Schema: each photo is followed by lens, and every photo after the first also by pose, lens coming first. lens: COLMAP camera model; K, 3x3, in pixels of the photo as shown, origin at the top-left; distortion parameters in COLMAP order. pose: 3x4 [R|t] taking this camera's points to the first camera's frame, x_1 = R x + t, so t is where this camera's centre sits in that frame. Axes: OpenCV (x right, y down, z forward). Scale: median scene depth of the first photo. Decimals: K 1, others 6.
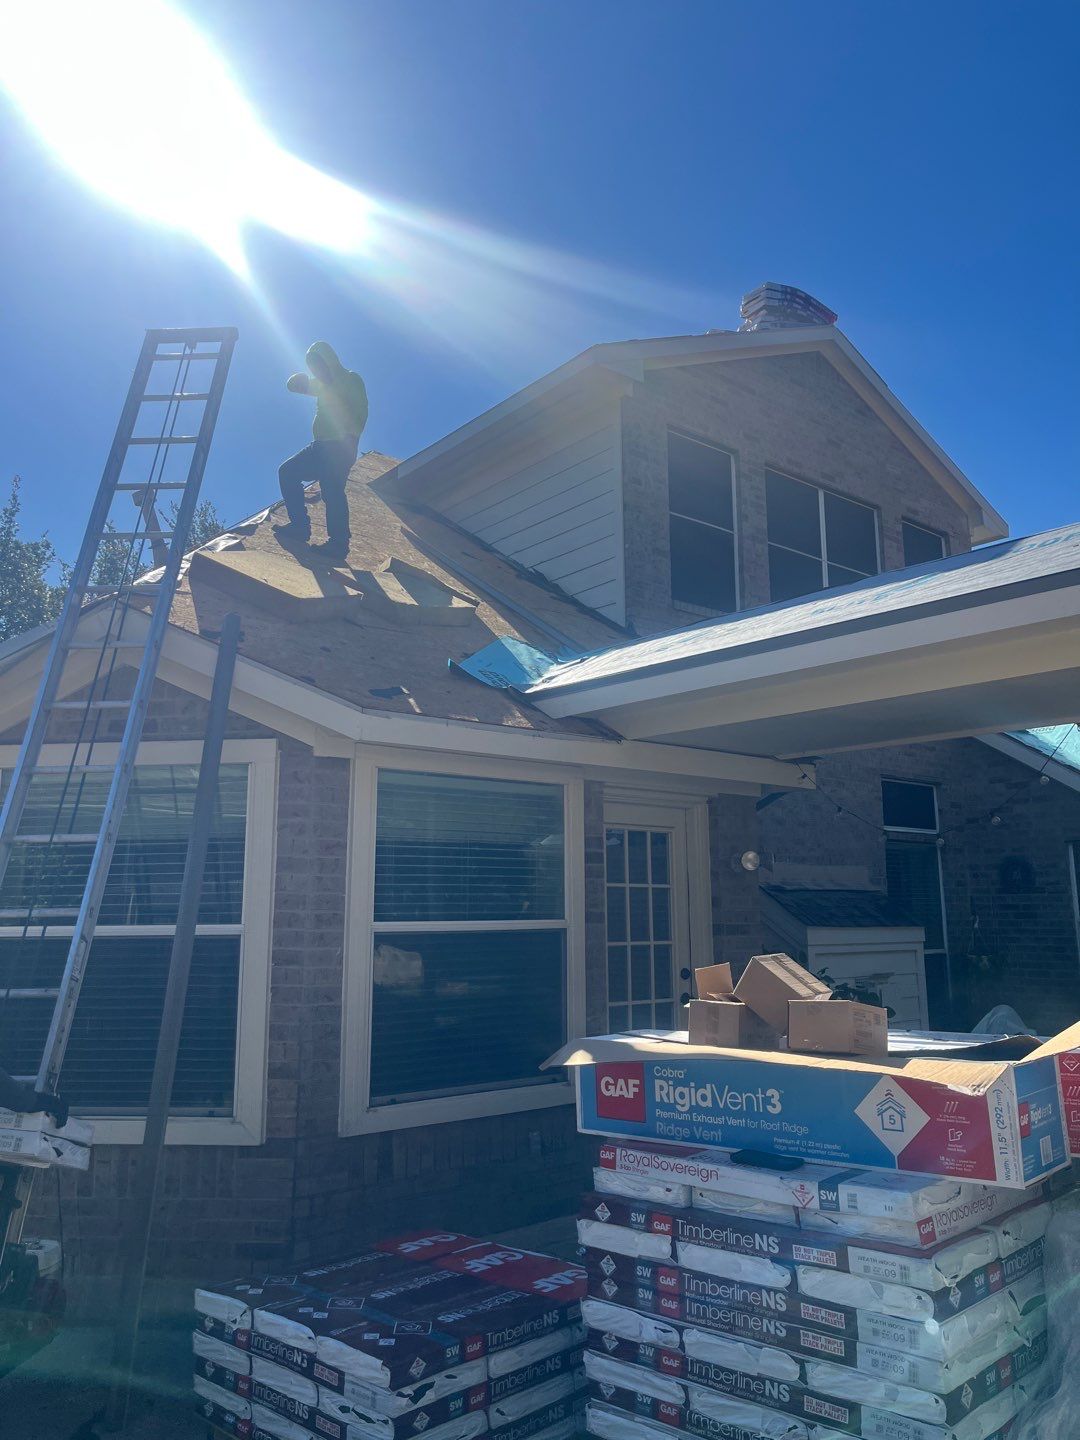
lens RADIAL K [[1075.4, 0, 541.3], [0, 1075.4, 718.1], [0, 0, 1]] dist [0.004962, 0.000918]
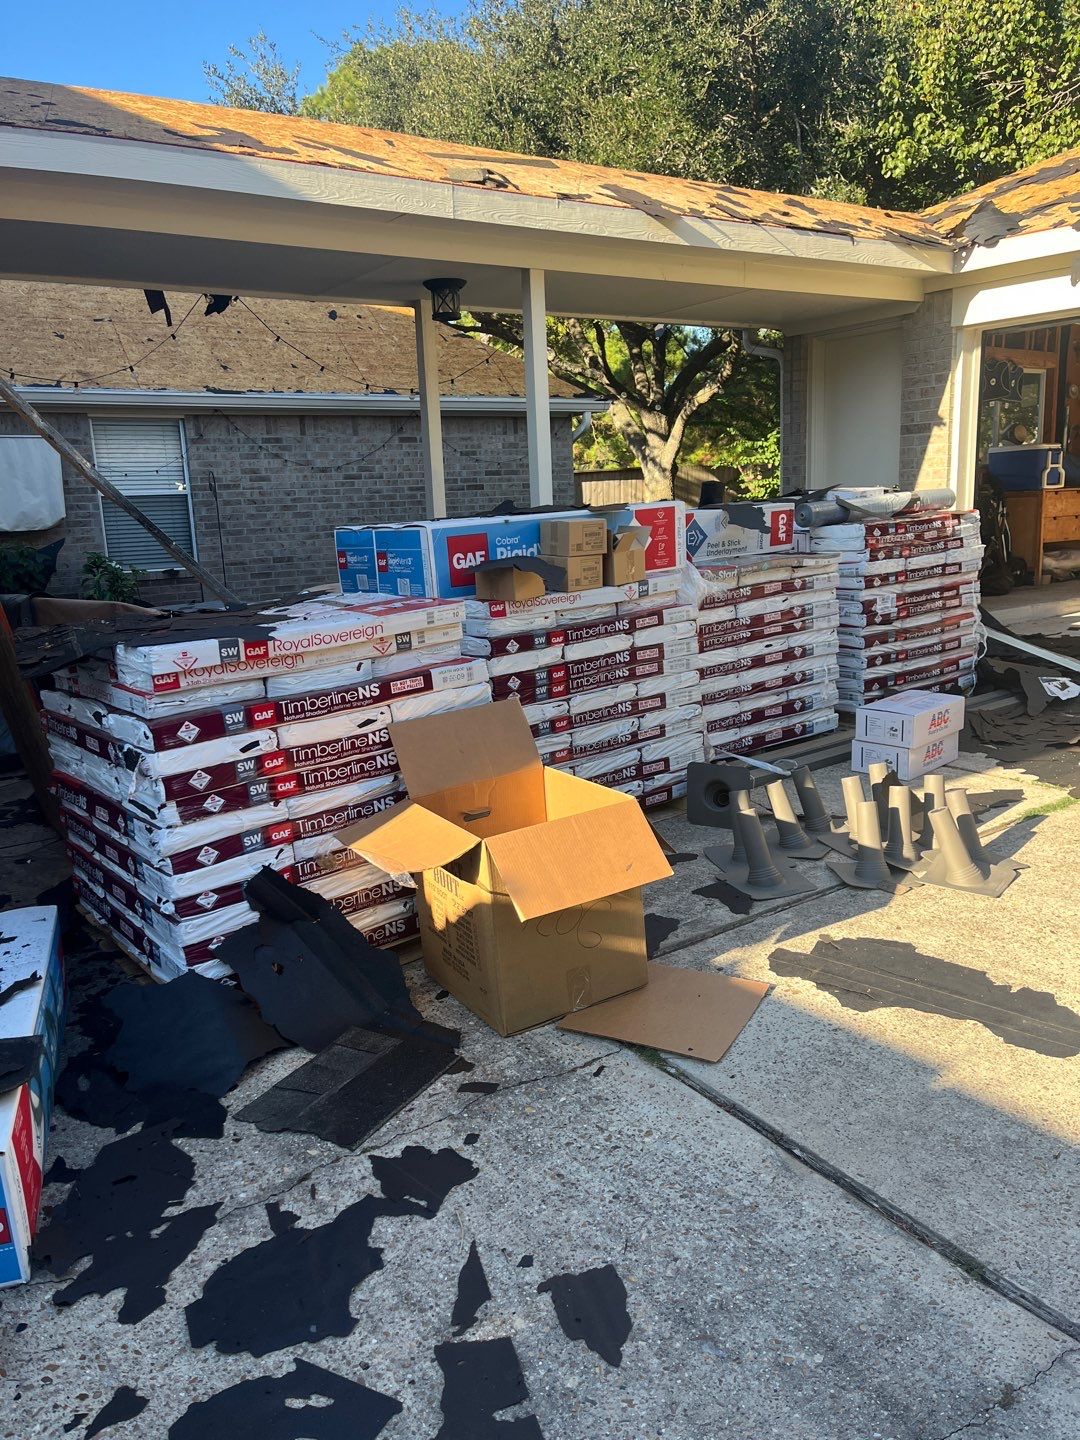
lens RADIAL K [[1075.4, 0, 539.2], [0, 1075.4, 725.2], [0, 0, 1]] dist [0.004962, 0.000918]
pose [[0.152506, -0.216548, 0.964287, -1.285364], [-0.146867, 0.959901, 0.238791, 0.250155], [-0.977329, -0.178039, 0.114587, 0.851251]]
